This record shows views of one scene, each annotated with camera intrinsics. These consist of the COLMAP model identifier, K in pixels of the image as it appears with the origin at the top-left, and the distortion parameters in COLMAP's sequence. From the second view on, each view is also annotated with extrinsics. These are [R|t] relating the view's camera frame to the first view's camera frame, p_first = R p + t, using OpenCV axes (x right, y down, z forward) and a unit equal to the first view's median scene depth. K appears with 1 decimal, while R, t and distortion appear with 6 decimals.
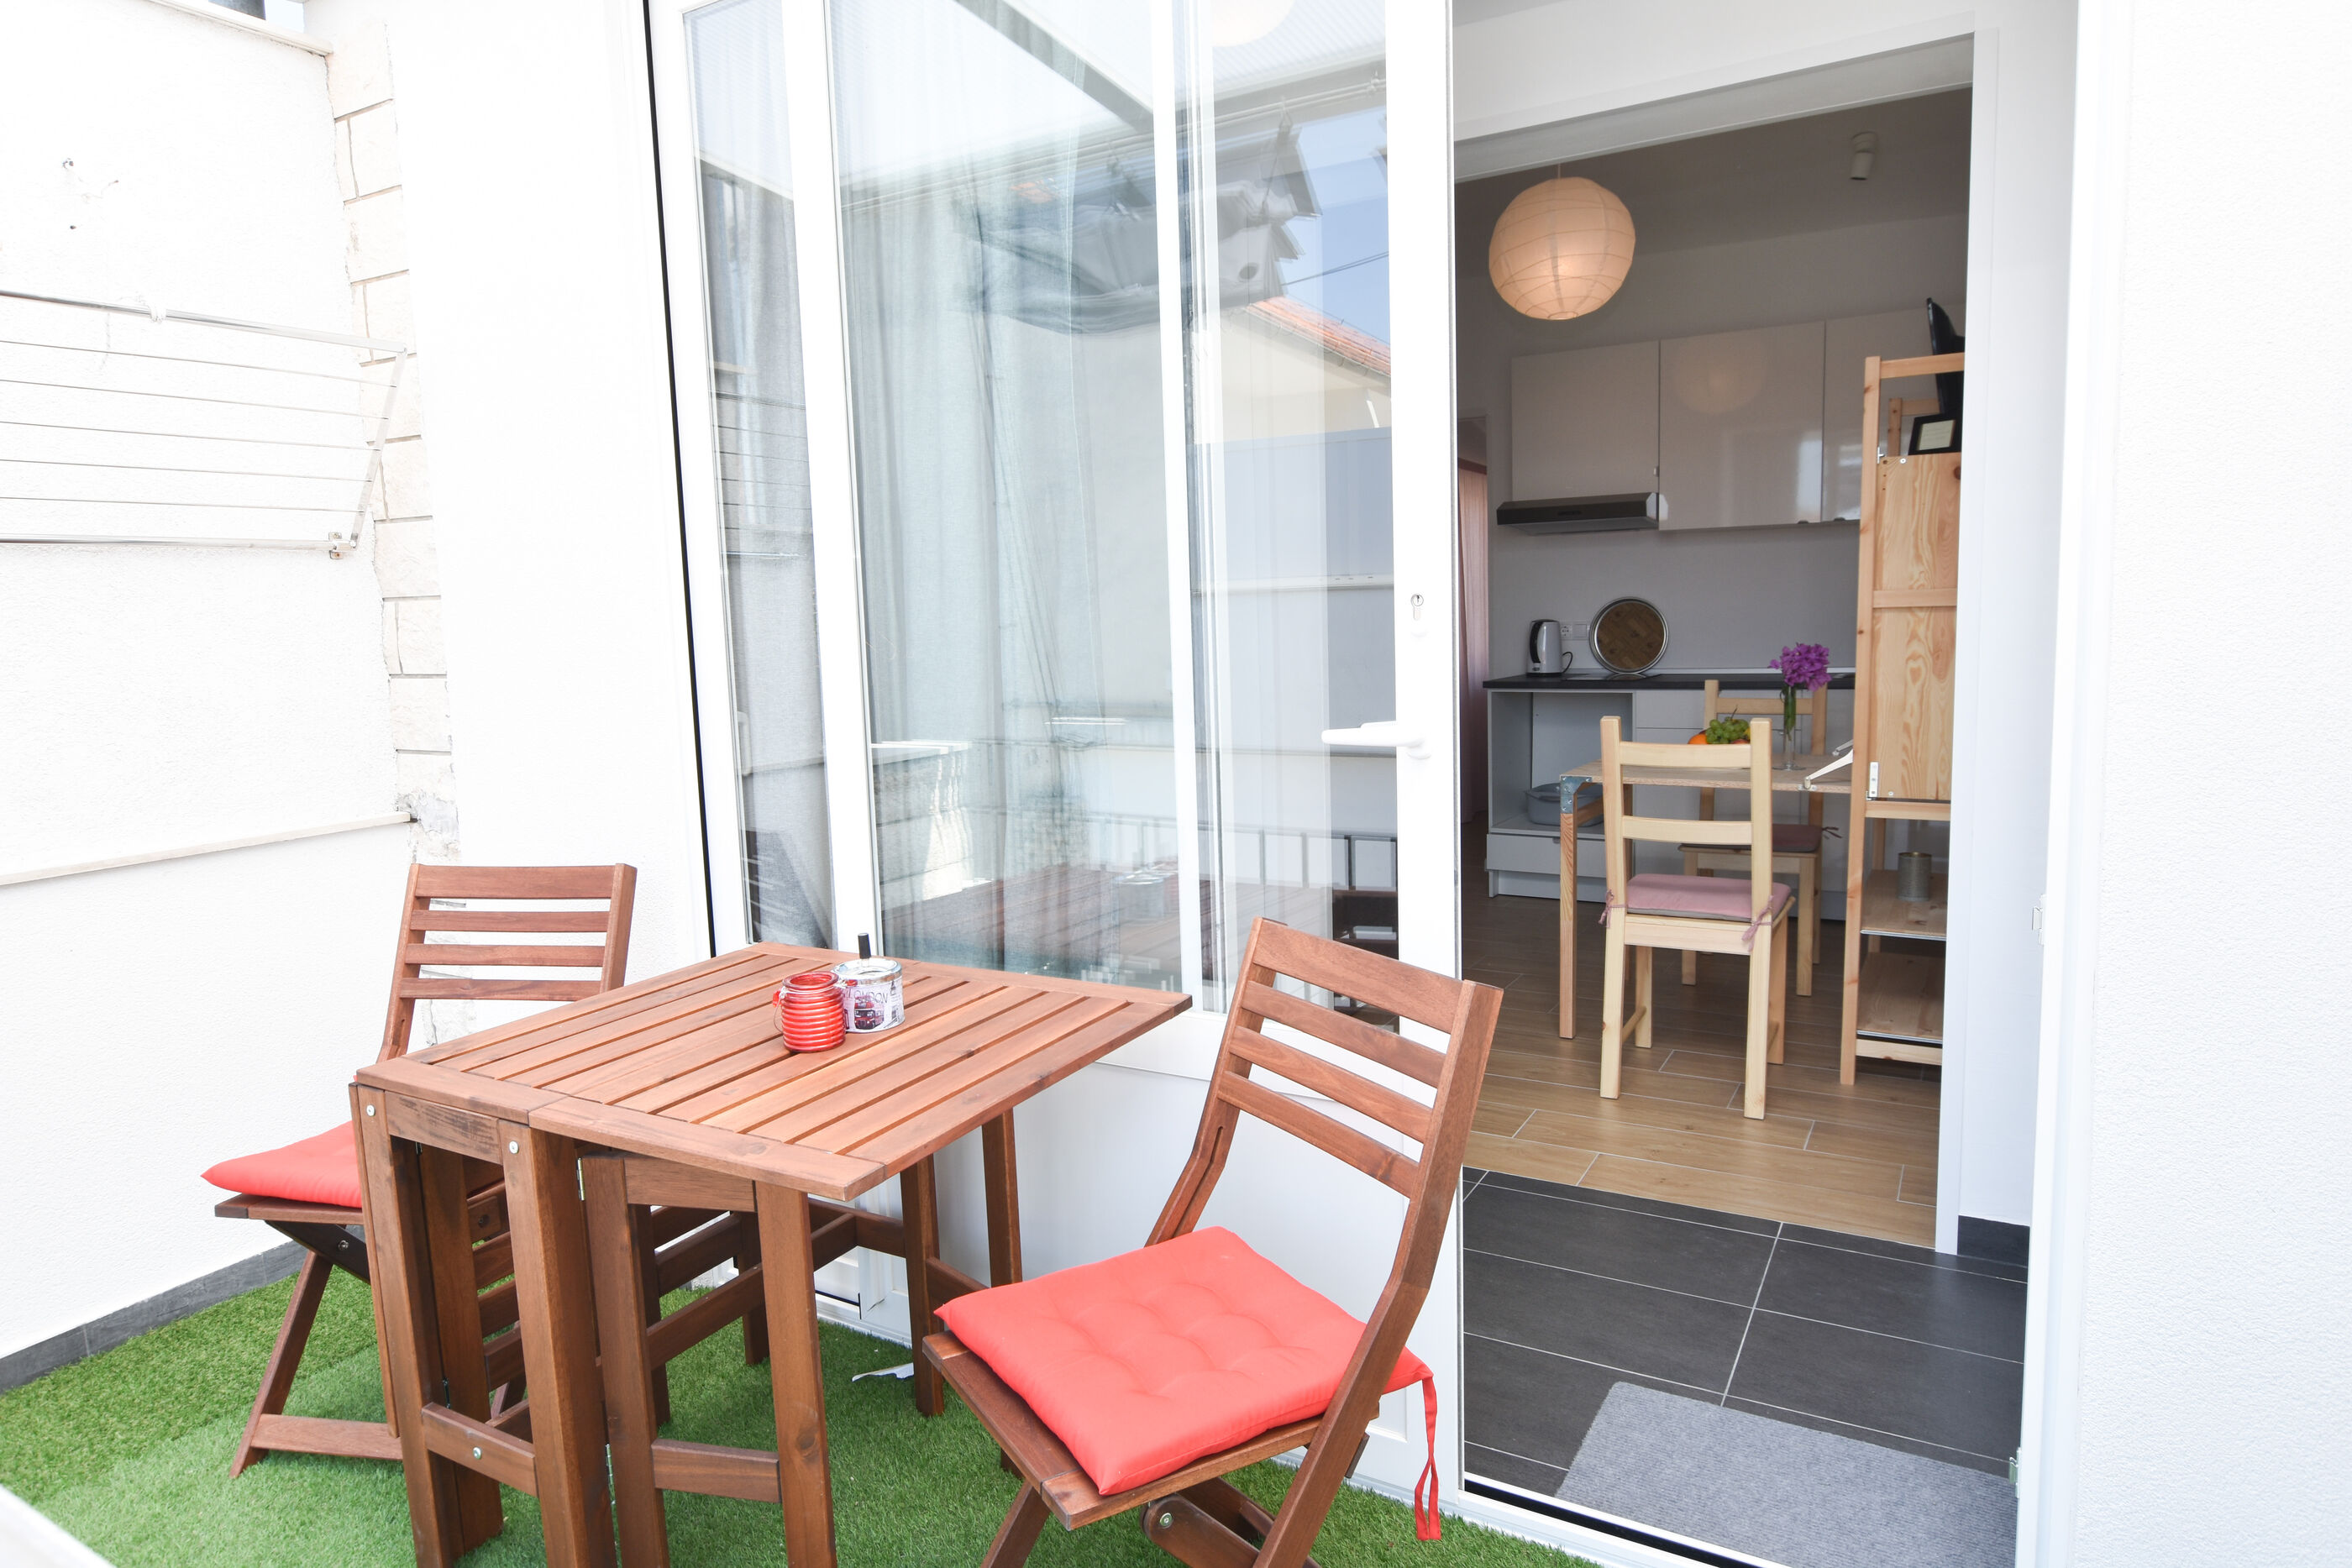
lens RADIAL K [[1425.7, 0, 1180.8], [0, 1425.7, 780.5], [0, 0, 1]] dist [-0.005648, -0.000119]
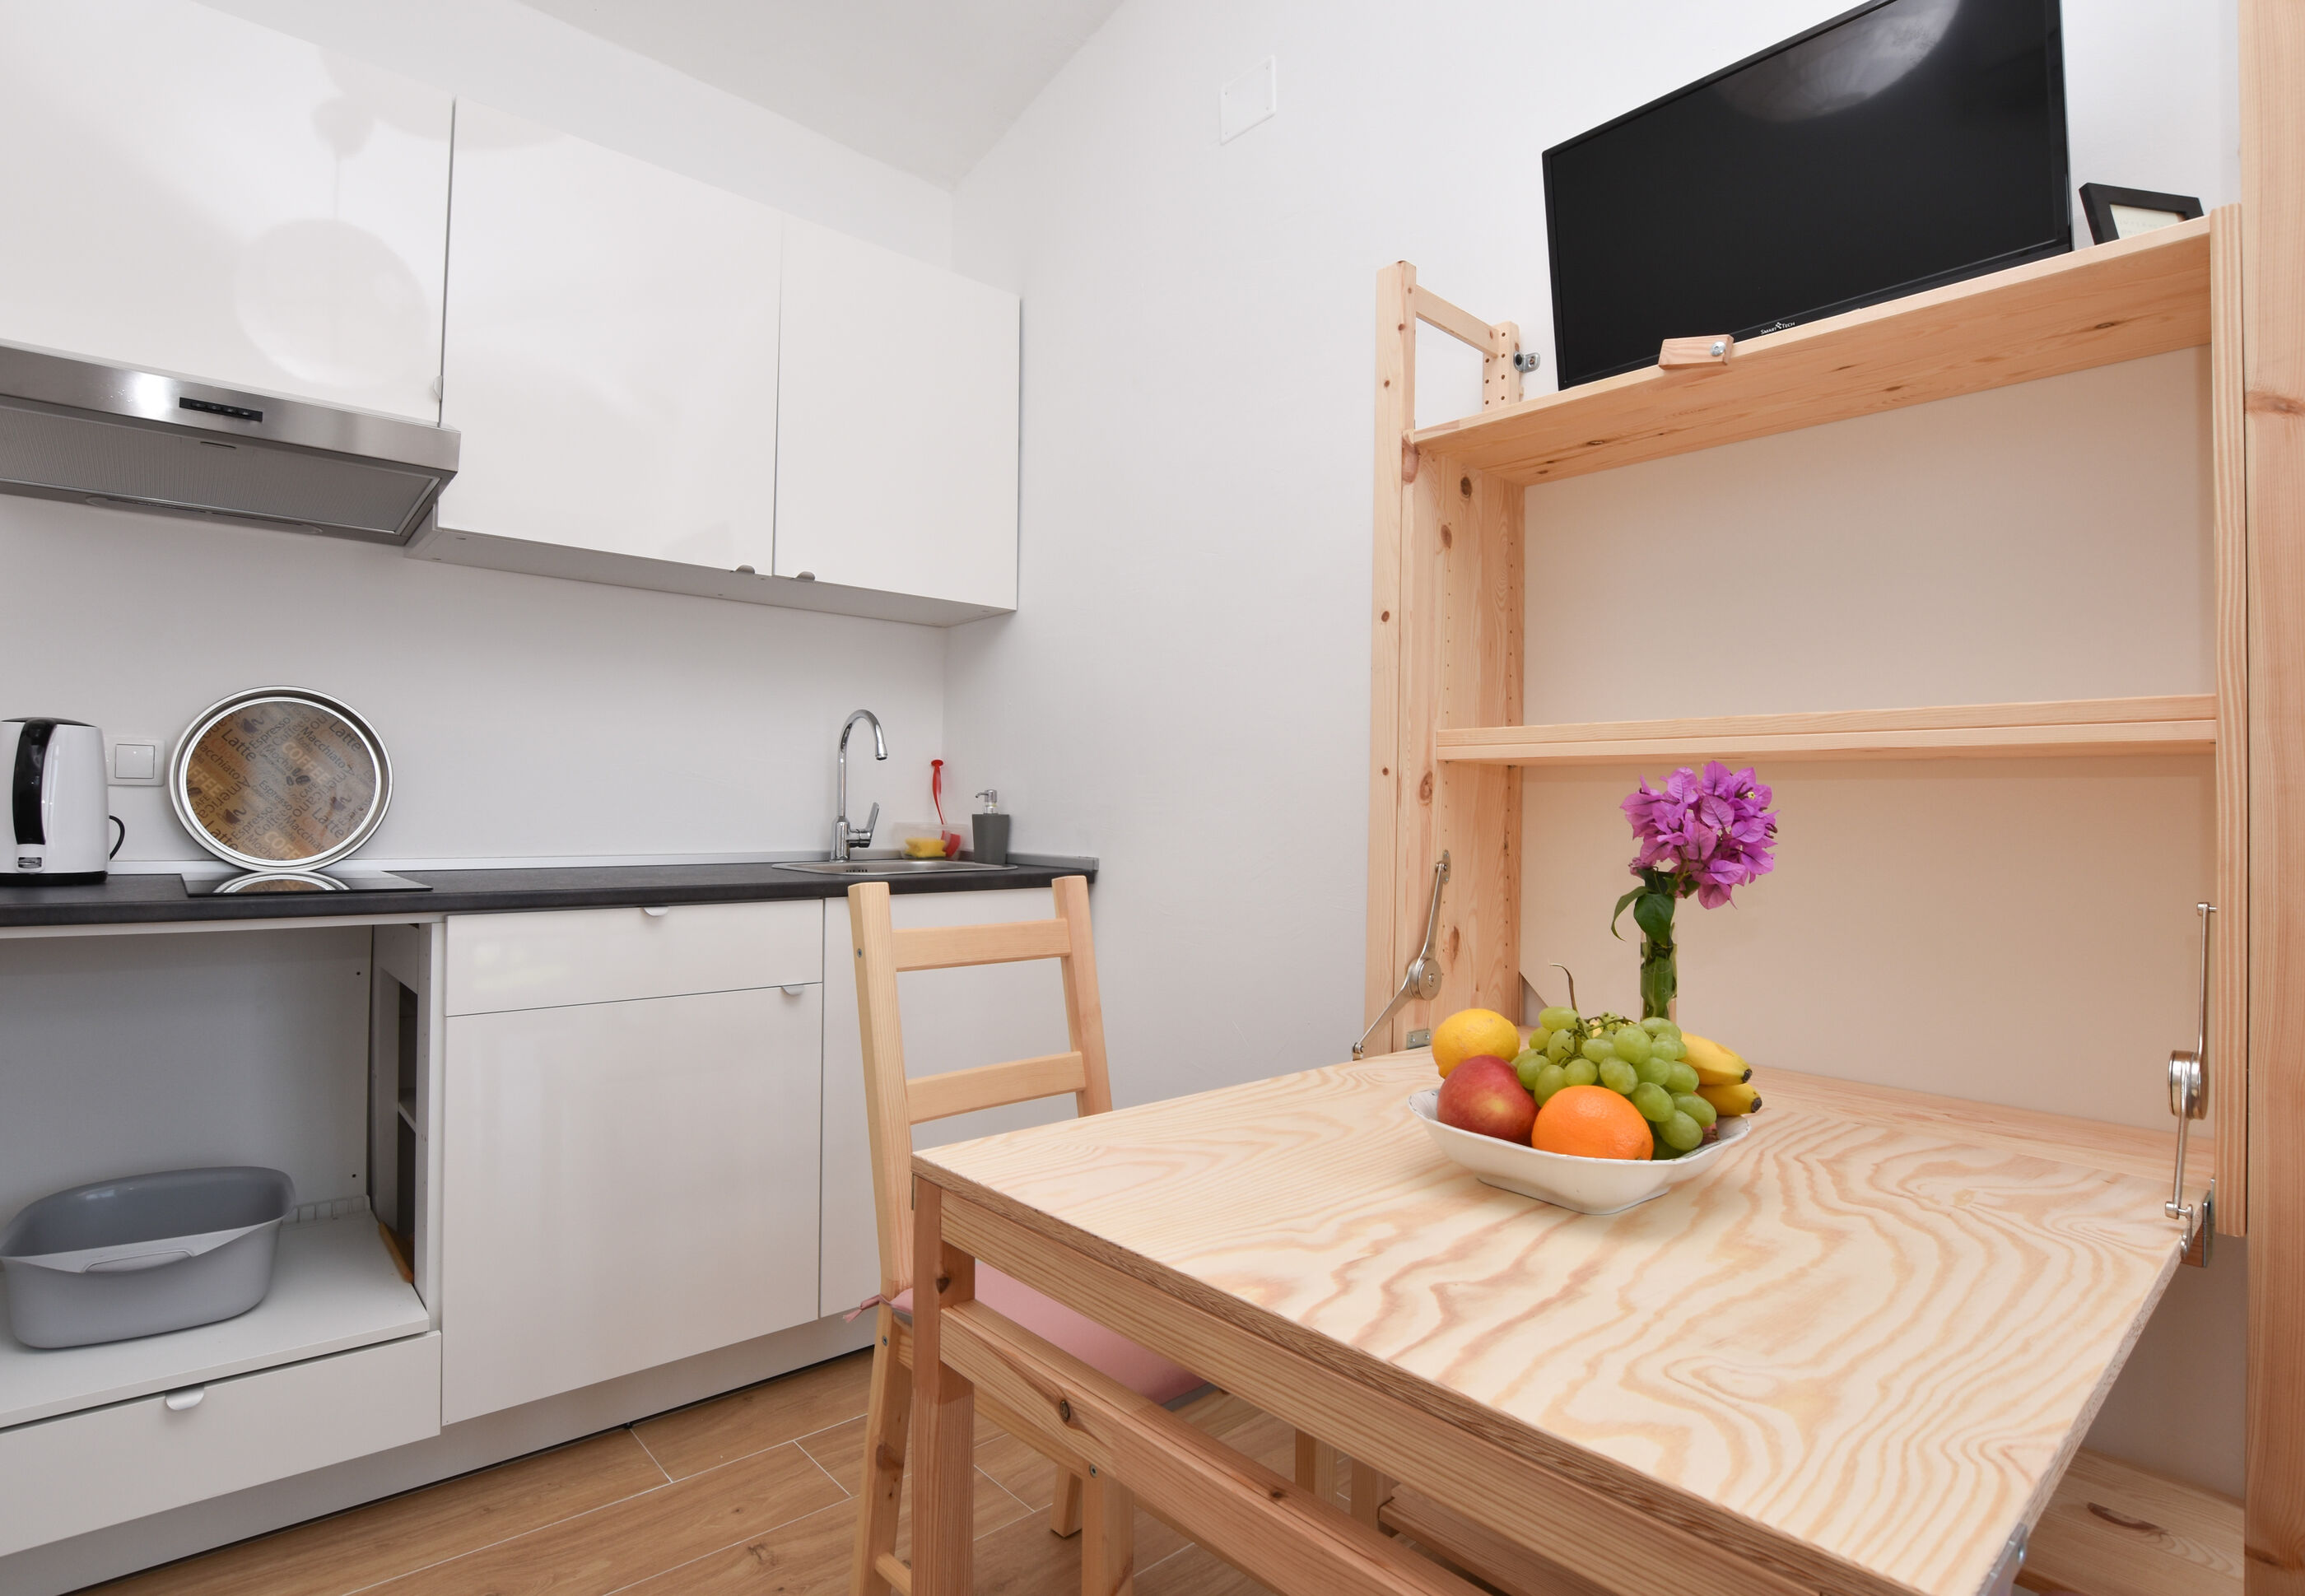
lens RADIAL K [[1149.2, 0, 1088.1], [0, 1149.2, 782.2], [0, 0, 1]] dist [-0.025064, -0.001543]
pose [[0.340417, 0.056864, 0.938554, 0.111785], [0.084602, 0.992269, -0.090804, -0.066865], [-0.936461, 0.110315, 0.332974, 0.874343]]
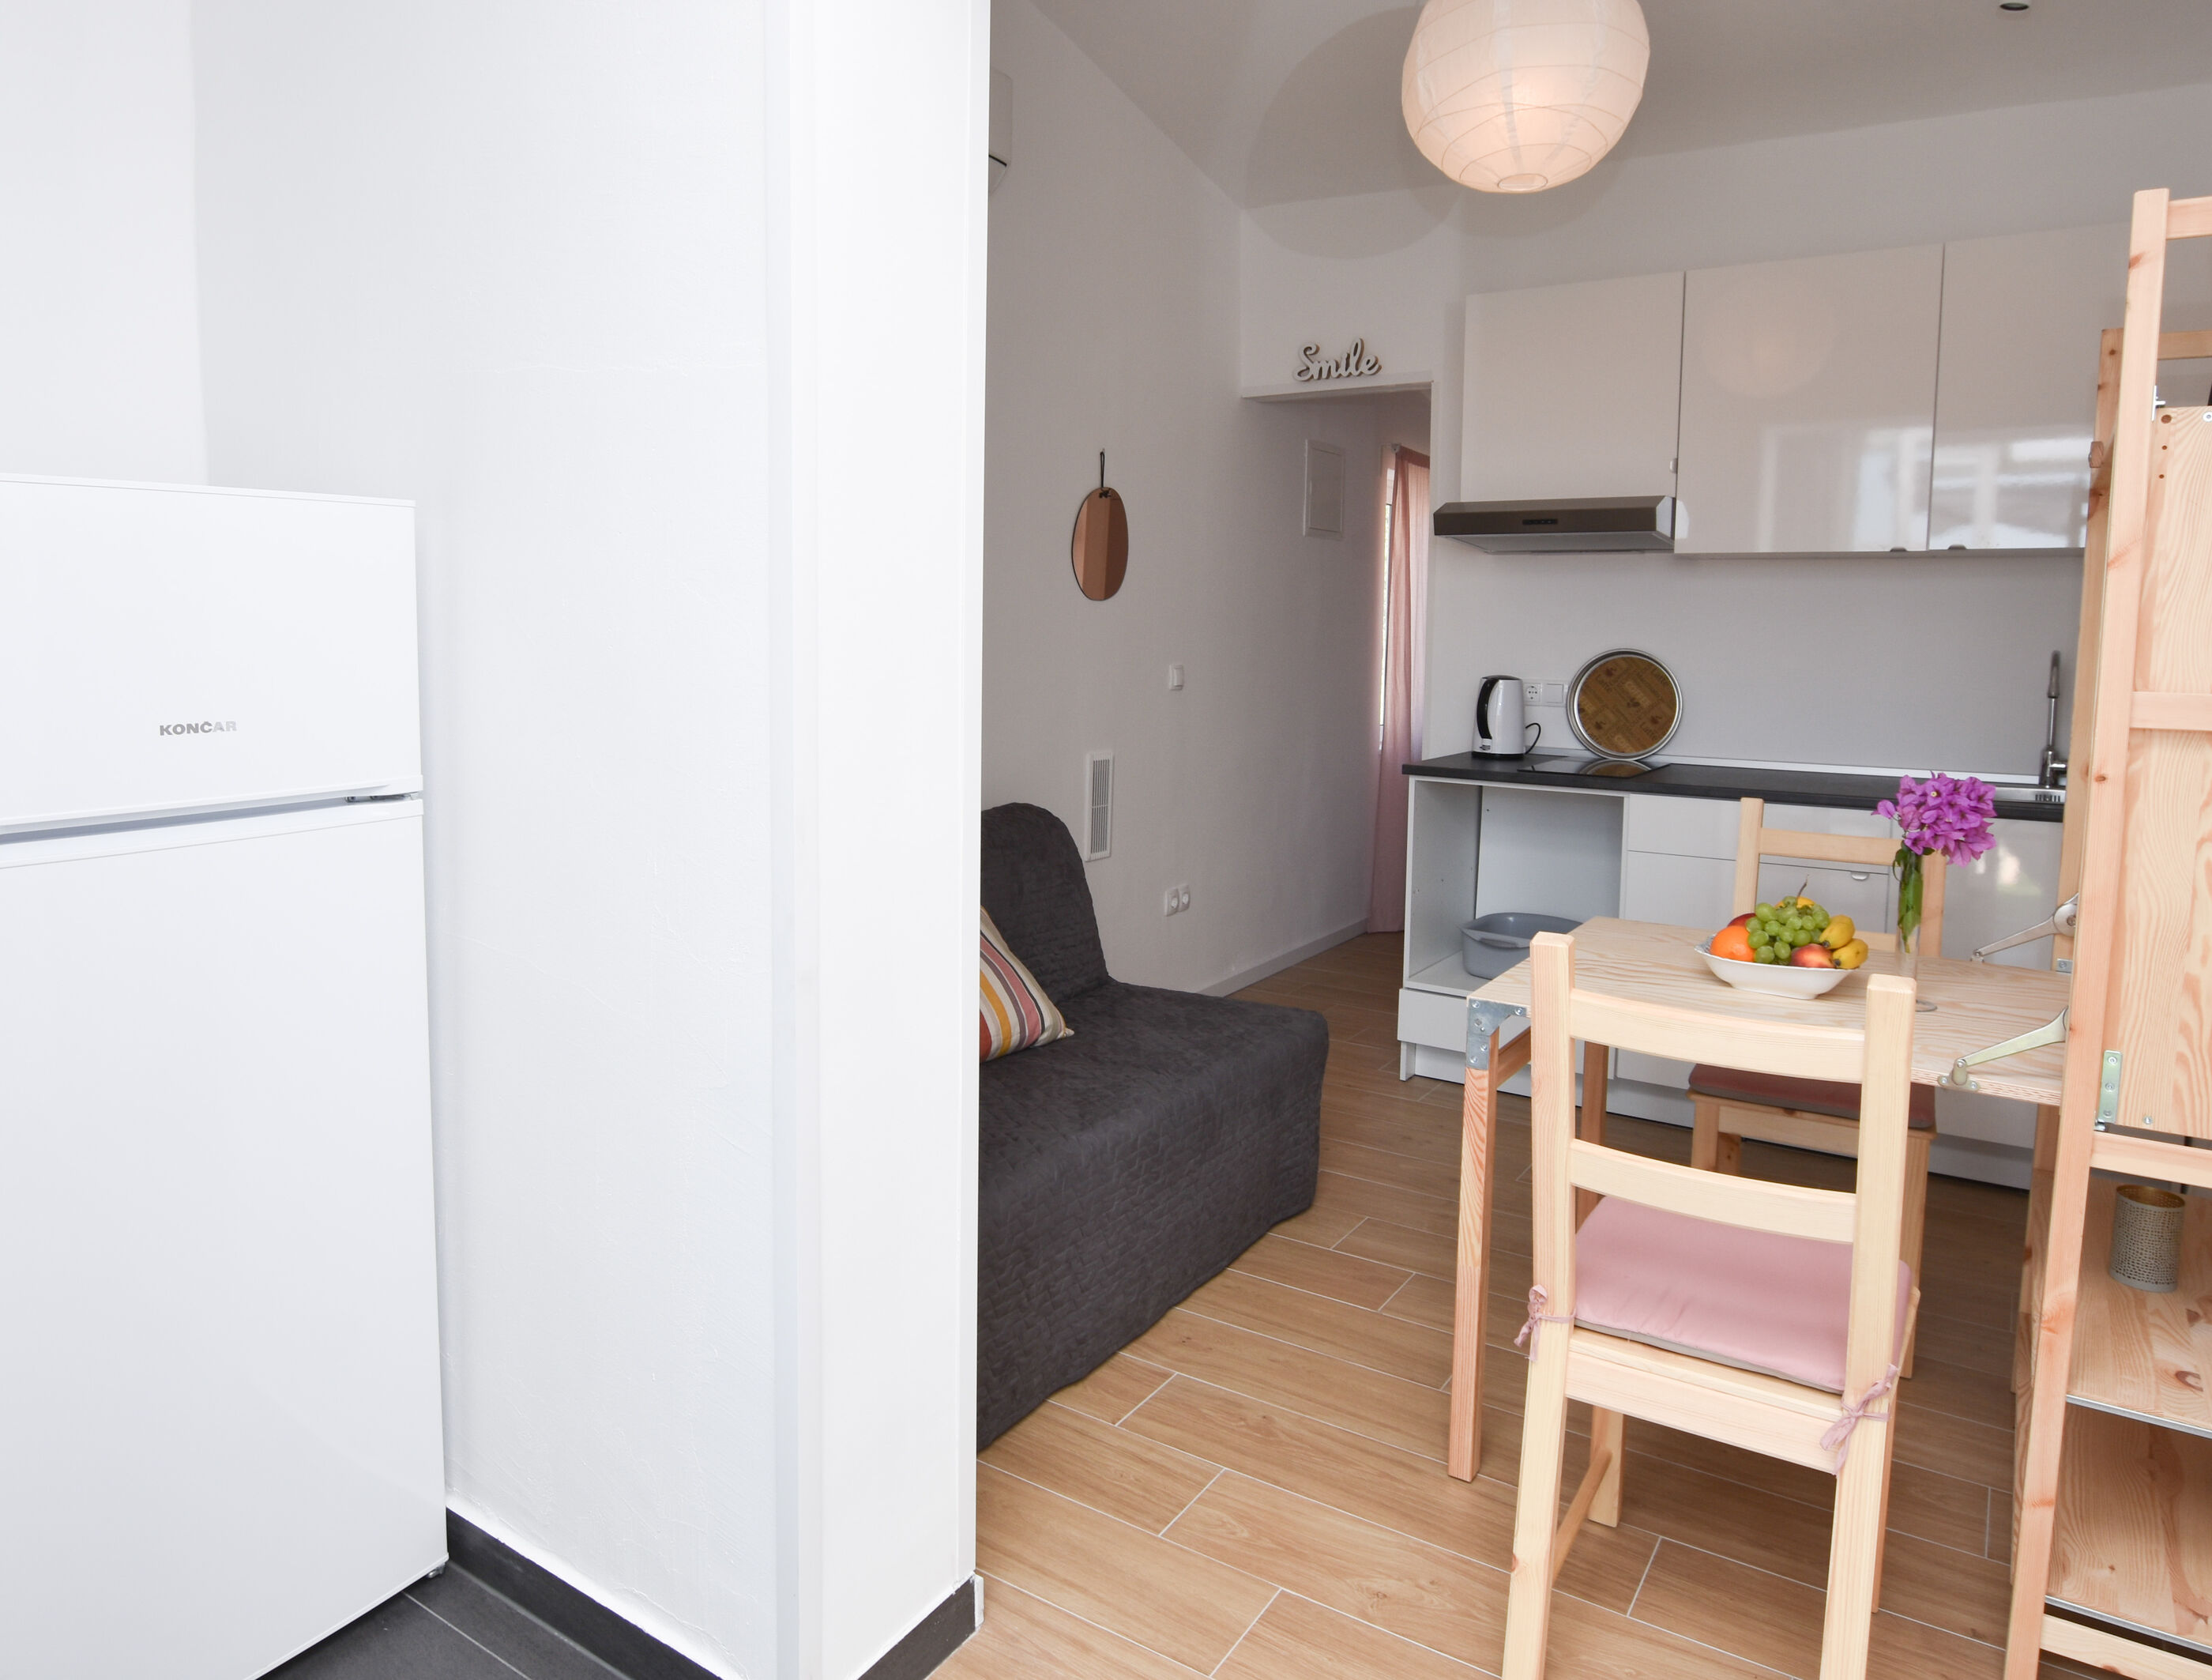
lens RADIAL K [[1446.8, 0, 1096.9], [0, 1446.8, 749.7], [0, 0, 1]] dist [-0.030134, 0.008687]
pose [[0.997438, 0.047705, -0.053317, 0.127802], [-0.049242, 0.998397, -0.027901, -0.062168], [0.051900, 0.030455, 0.998188, 0.380049]]
